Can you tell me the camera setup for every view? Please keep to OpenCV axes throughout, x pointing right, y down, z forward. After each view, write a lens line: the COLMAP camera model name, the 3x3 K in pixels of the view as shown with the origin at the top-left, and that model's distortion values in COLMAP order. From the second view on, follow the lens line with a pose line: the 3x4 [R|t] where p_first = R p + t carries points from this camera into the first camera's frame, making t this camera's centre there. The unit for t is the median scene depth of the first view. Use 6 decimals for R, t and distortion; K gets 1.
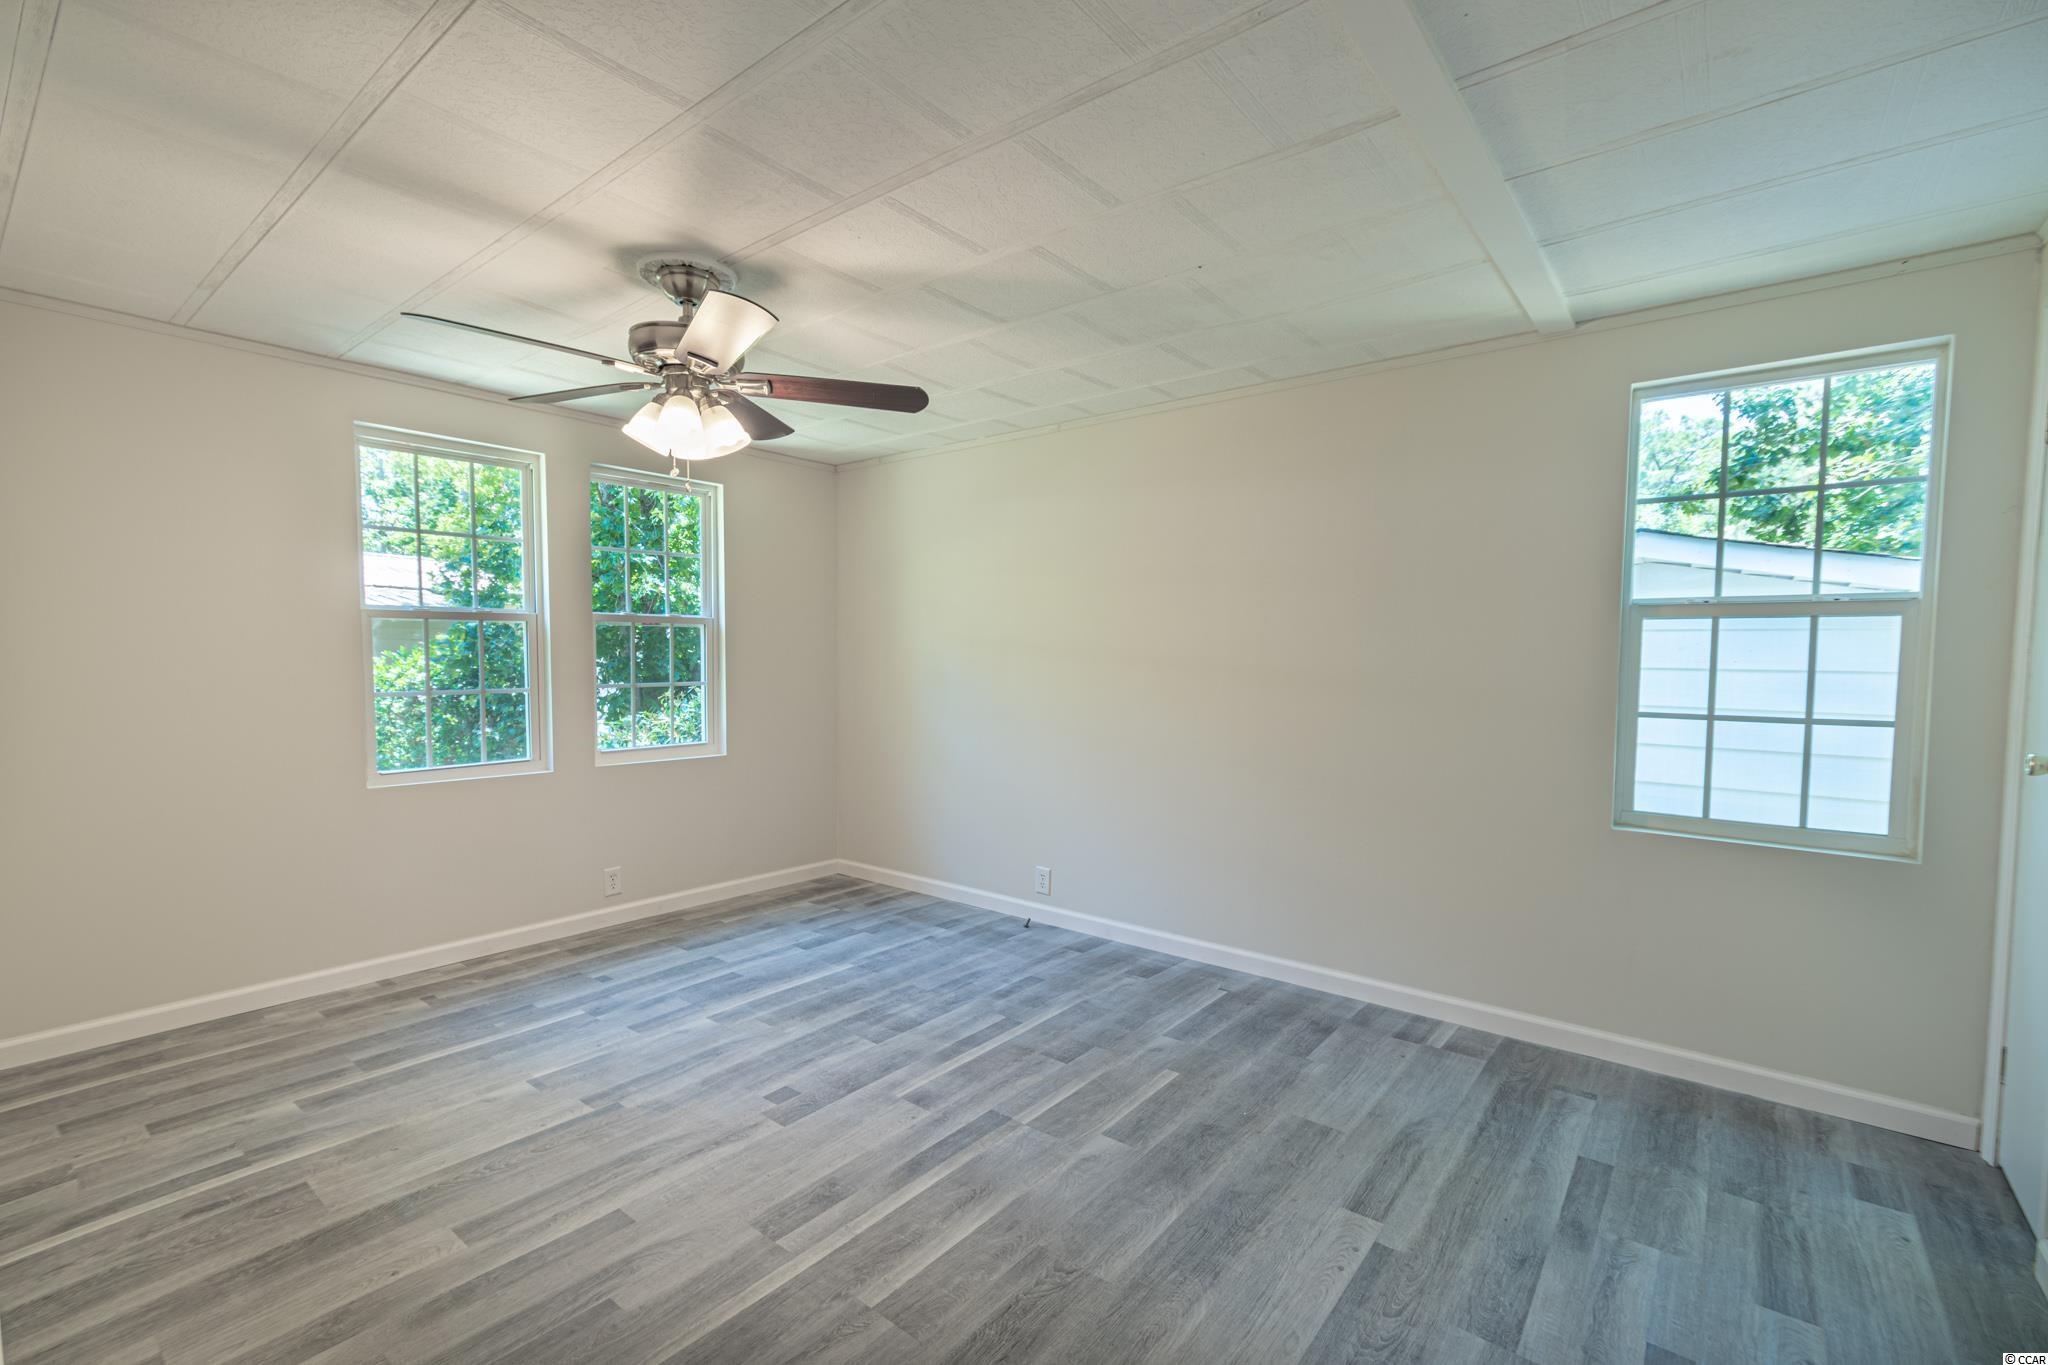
lens RADIAL K [[895.1, 0, 1001.8], [0, 895.1, 698.1], [0, 0, 1]] dist [0.011134, -0.005333]
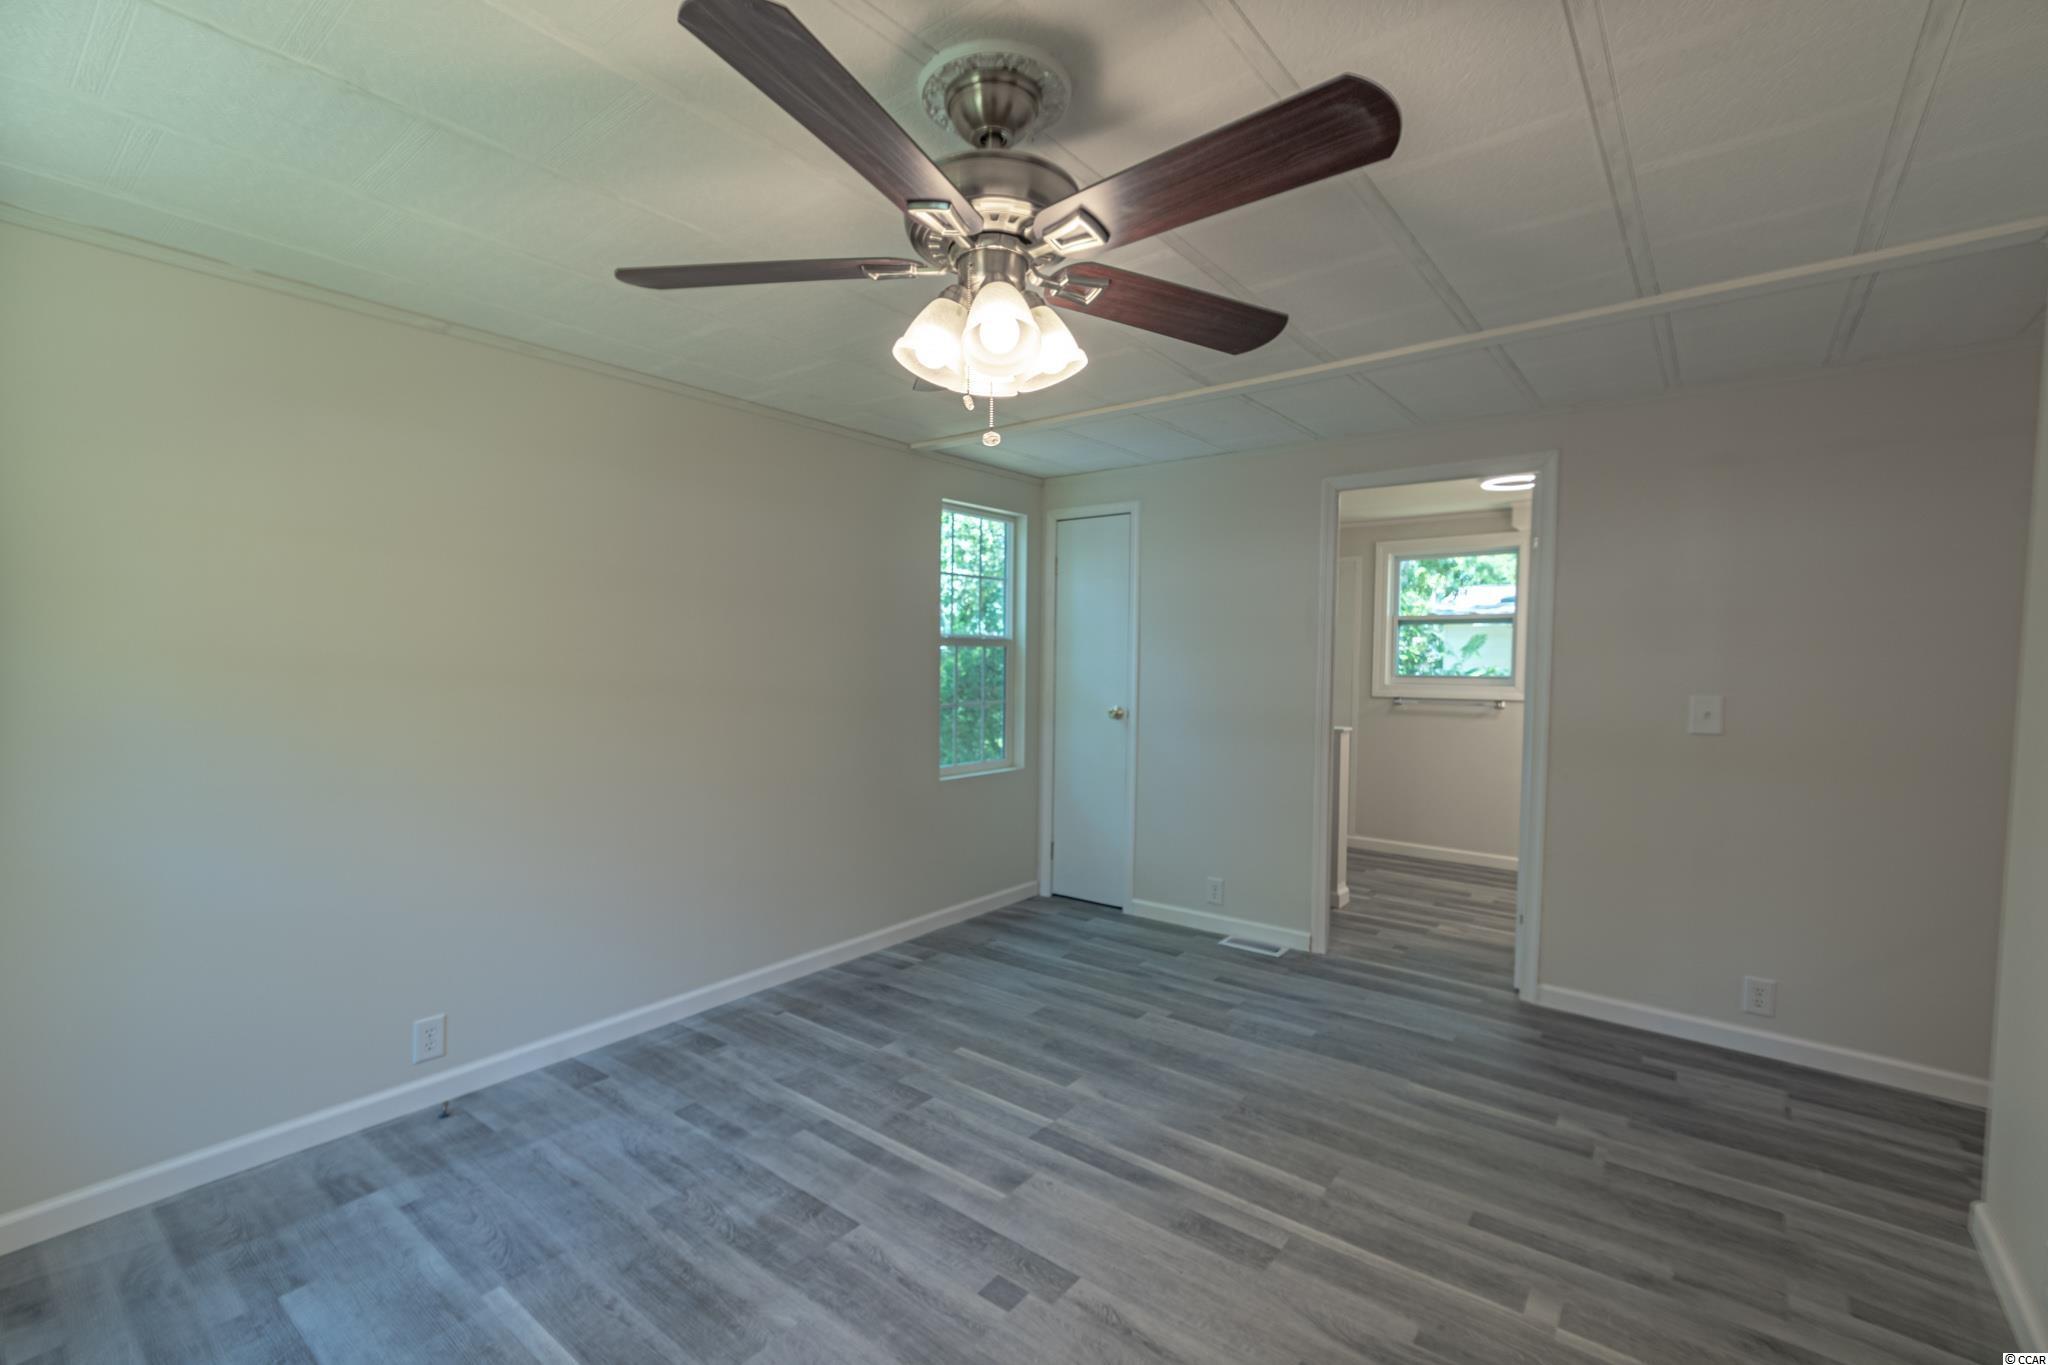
lens RADIAL K [[895.1, 0, 1001.8], [0, 895.1, 698.1], [0, 0, 1]] dist [0.011134, -0.005333]
pose [[-0.014681, -0.053833, 0.998442, -0.822726], [0.042648, 0.997607, 0.054415, -0.073077], [-0.998982, 0.043381, -0.012350, 0.852200]]
